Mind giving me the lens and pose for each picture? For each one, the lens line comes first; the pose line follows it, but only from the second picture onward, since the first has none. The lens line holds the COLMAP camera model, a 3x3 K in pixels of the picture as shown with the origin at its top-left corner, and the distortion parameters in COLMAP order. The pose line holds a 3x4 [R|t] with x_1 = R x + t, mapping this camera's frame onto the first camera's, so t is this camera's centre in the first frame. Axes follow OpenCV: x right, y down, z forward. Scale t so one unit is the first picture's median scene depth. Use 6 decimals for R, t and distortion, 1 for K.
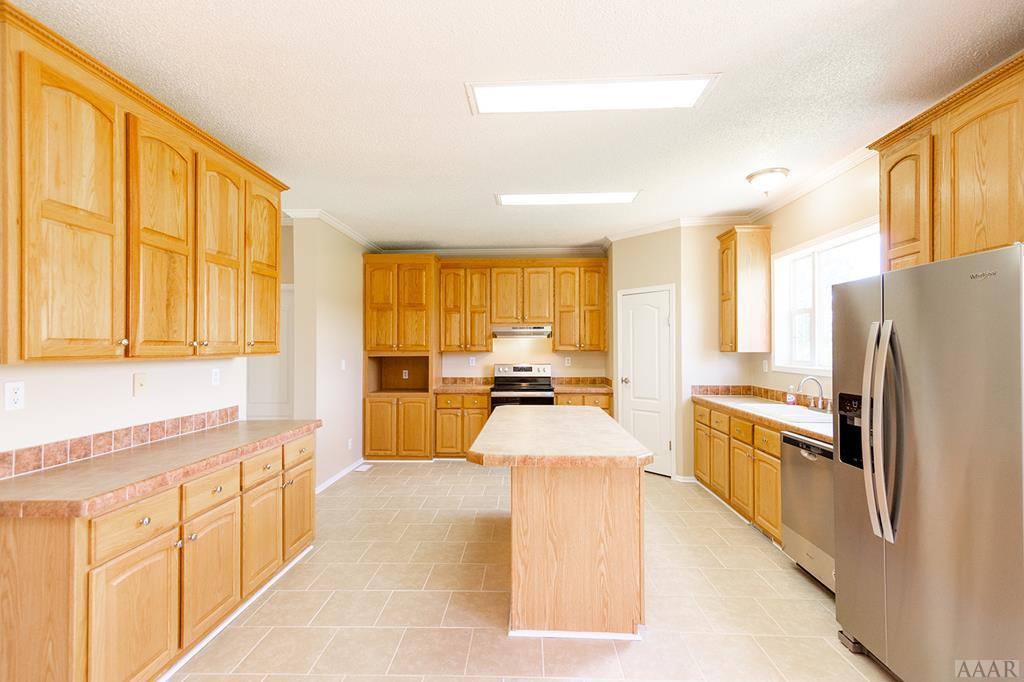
lens RADIAL K [[454.6, 0, 512.8], [0, 454.6, 344.8], [0, 0, 1]] dist [0.010712, 0.001914]
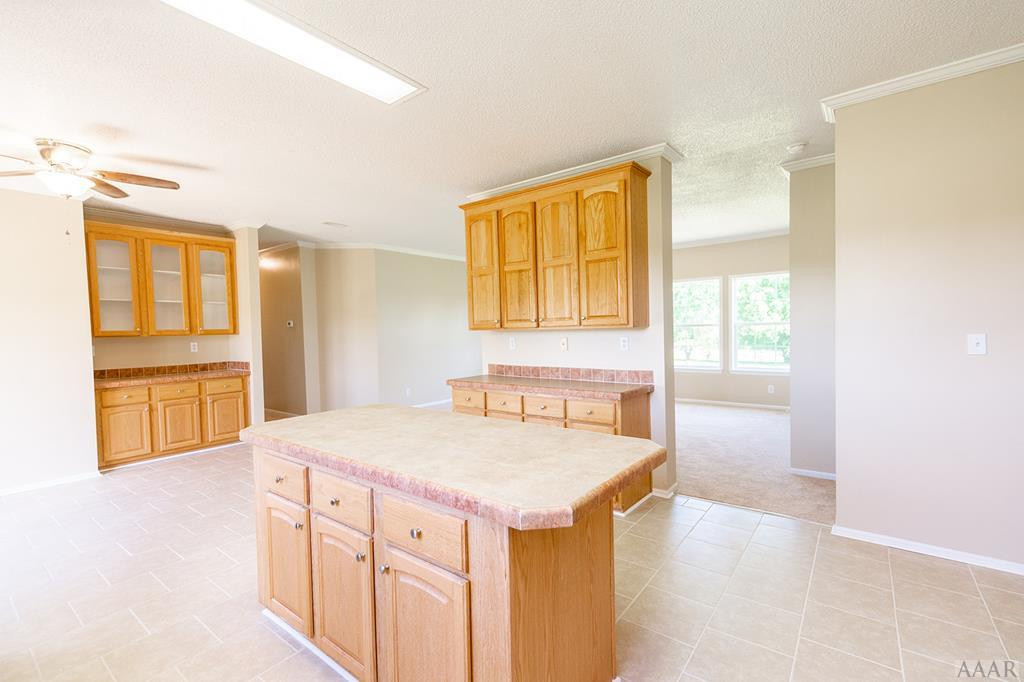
lens RADIAL K [[454.6, 0, 509.6], [0, 454.6, 345.8], [0, 0, 1]] dist [0.010712, 0.001914]
pose [[-0.582587, 0.047451, -0.811382, 0.355605], [0.030109, 0.998869, 0.036797, 0.013243], [0.812210, -0.002992, -0.583357, 0.954701]]
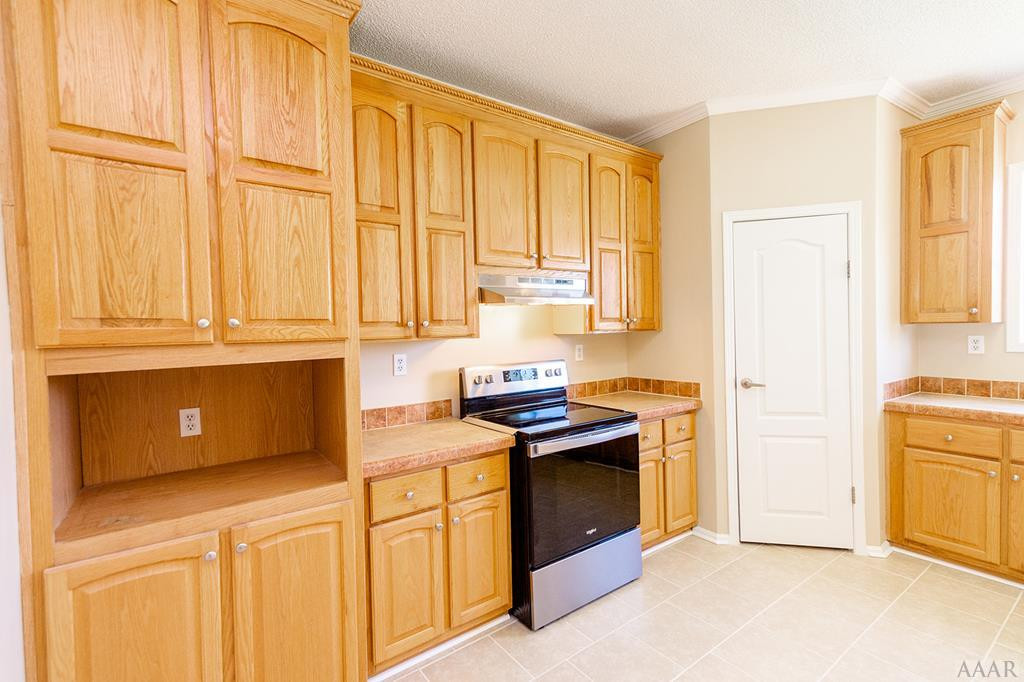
lens RADIAL K [[454.6, 0, 504.6], [0, 454.6, 346.0], [0, 0, 1]] dist [0.010712, 0.001914]
pose [[0.794841, -0.039336, 0.605541, -0.339425], [0.018952, 0.999019, 0.040019, 0.009332], [-0.606521, -0.020332, 0.794807, 0.854136]]
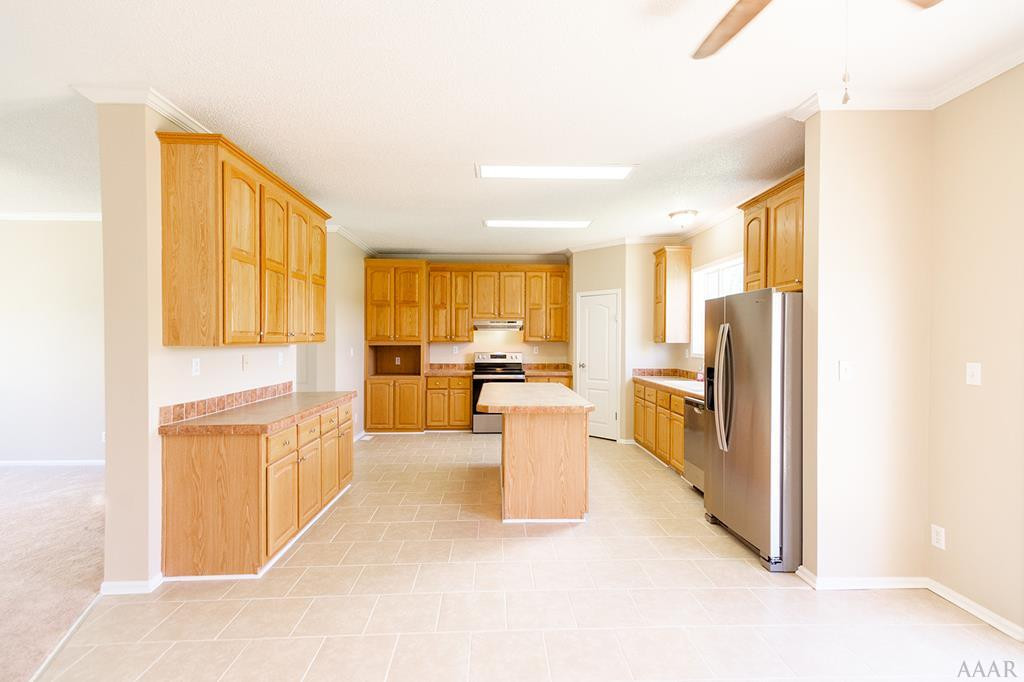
lens RADIAL K [[454.6, 0, 510.3], [0, 454.6, 344.9], [0, 0, 1]] dist [0.010712, 0.001914]
pose [[0.997163, 0.004367, 0.075140, -0.048525], [-0.005832, 0.999797, 0.019289, -0.000466], [-0.075041, -0.019672, 0.996986, -0.256081]]
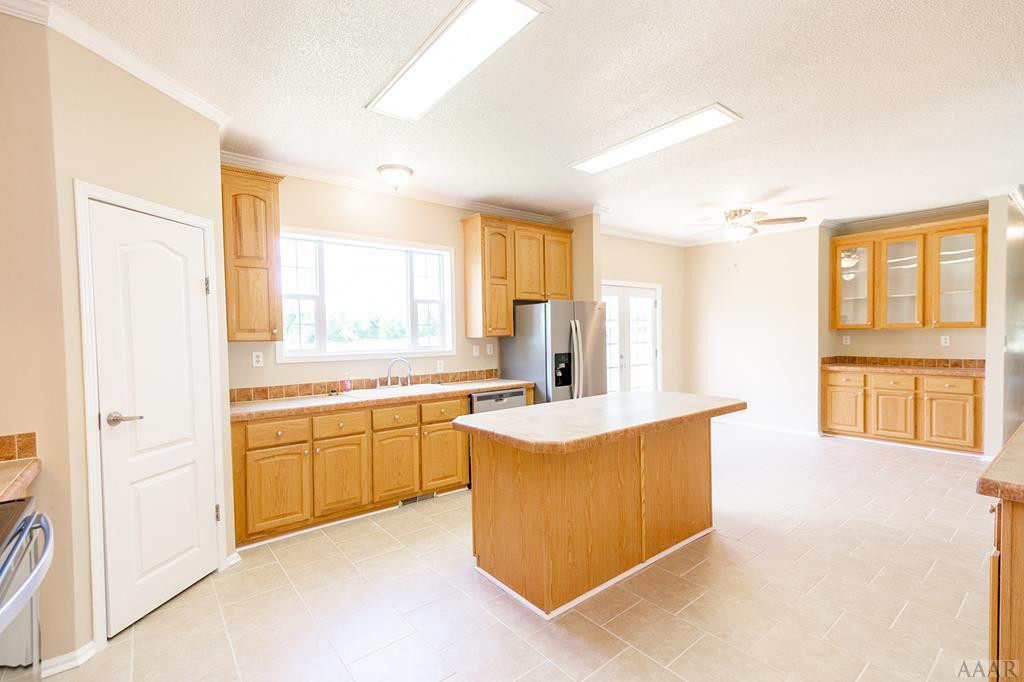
lens RADIAL K [[454.6, 0, 509.7], [0, 454.6, 344.3], [0, 0, 1]] dist [0.010712, 0.001914]
pose [[-0.649423, -0.002797, 0.760422, -0.320292], [0.013301, 0.999798, 0.015036, 0.013635], [-0.760311, 0.019879, -0.649255, 1.137035]]
